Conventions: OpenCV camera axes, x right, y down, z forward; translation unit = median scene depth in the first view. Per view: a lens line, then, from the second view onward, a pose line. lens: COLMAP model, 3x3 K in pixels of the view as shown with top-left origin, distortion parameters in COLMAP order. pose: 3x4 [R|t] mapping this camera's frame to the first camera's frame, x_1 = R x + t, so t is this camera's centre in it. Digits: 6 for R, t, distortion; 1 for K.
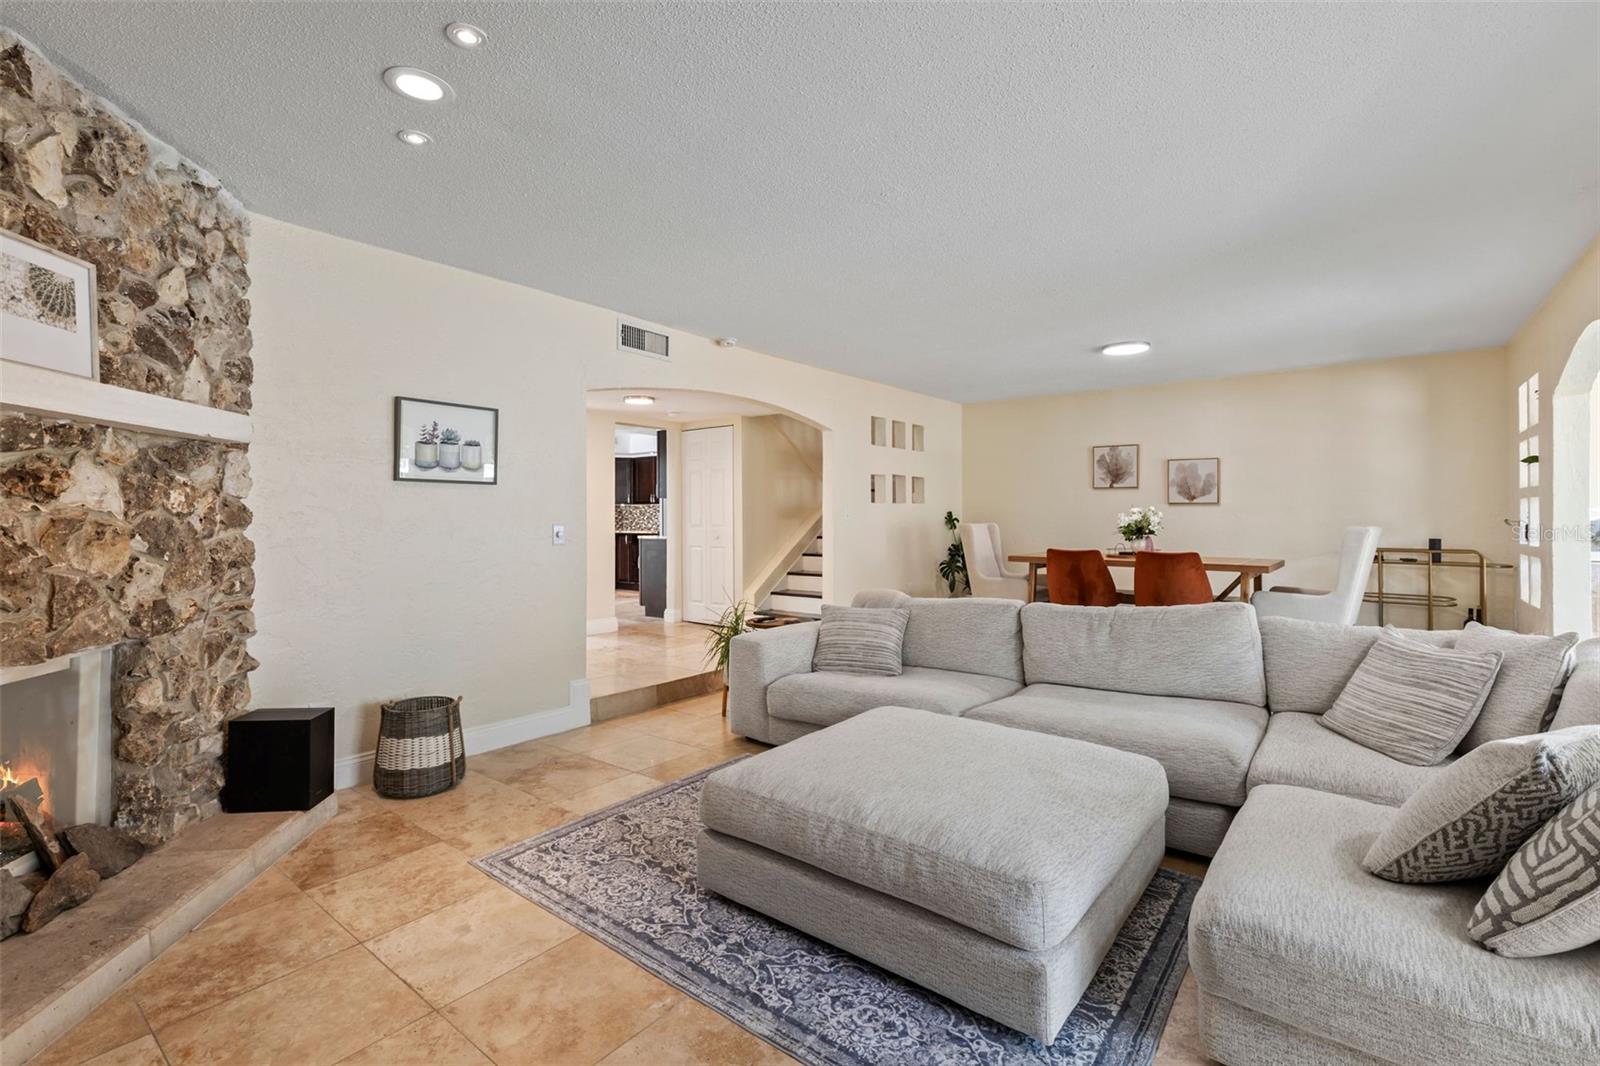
lens RADIAL K [[725.3, 0, 795.3], [0, 725.3, 512.1], [0, 0, 1]] dist [0.001352, -0.000152]
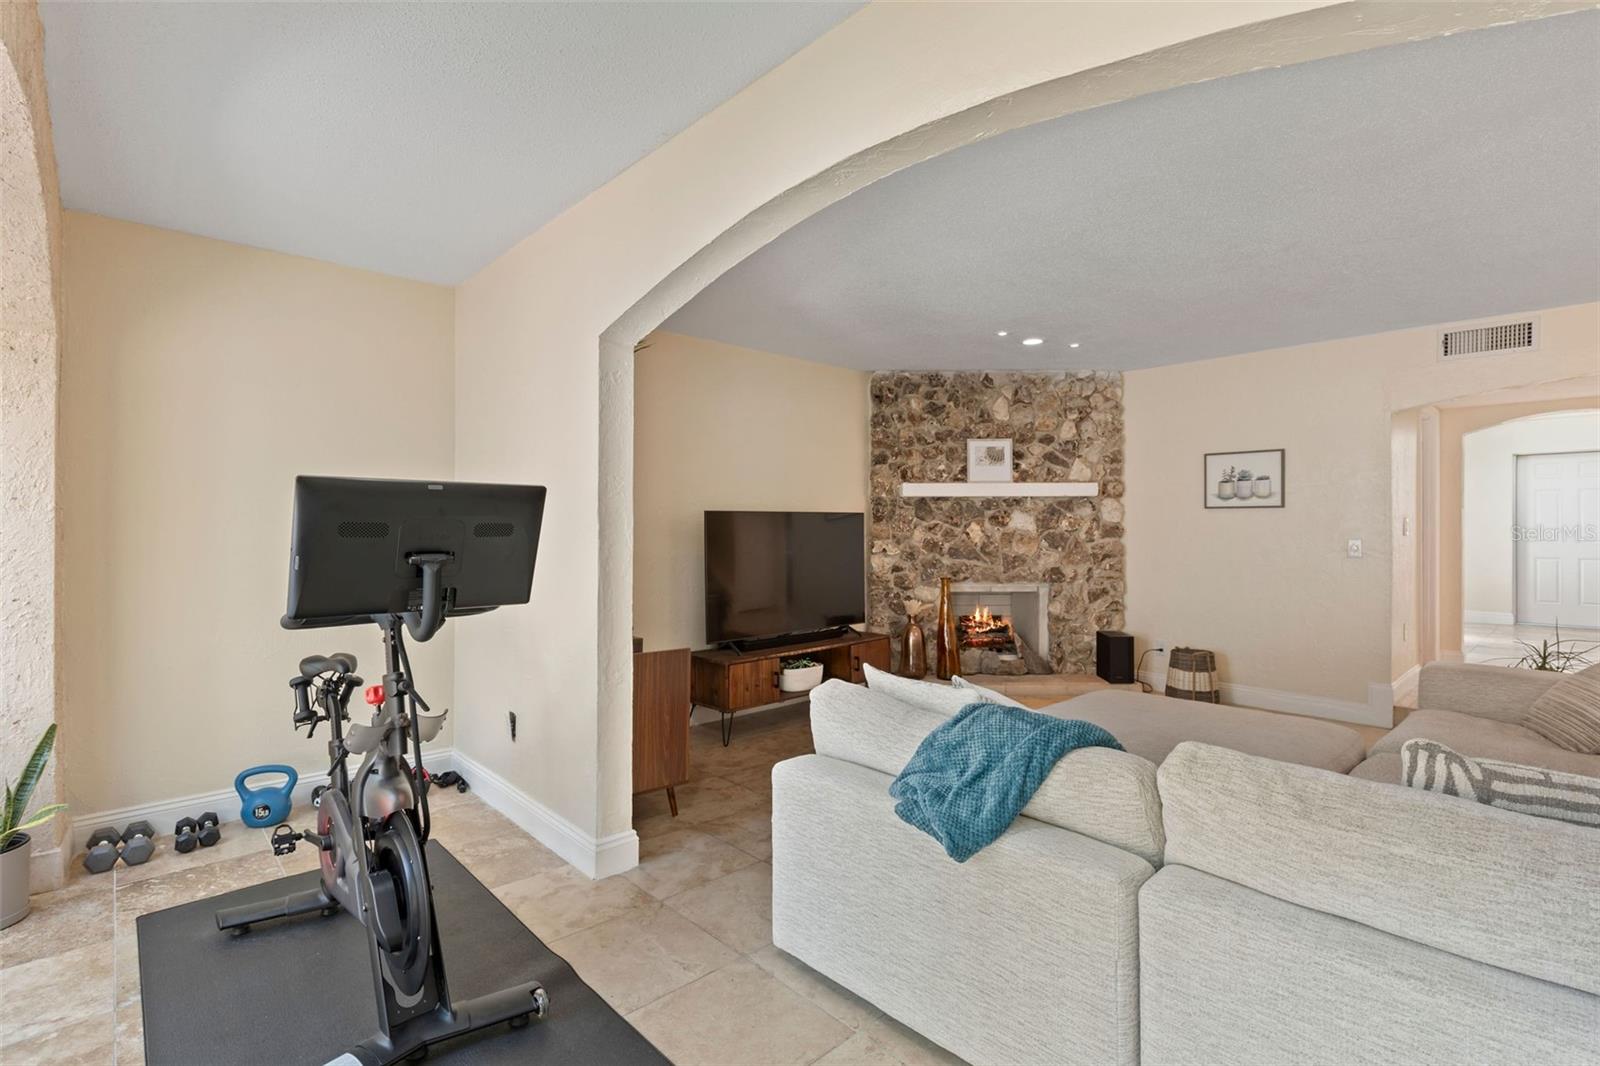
lens RADIAL K [[745.2, 0, 798.2], [0, 745.2, 523.5], [0, 0, 1]] dist [-0.002528, -0.000099]
pose [[-0.148461, -0.006285, -0.988898, 1.474449], [0.008415, 0.999936, -0.007619, -0.009010], [0.988882, -0.009453, -0.148398, 0.487373]]
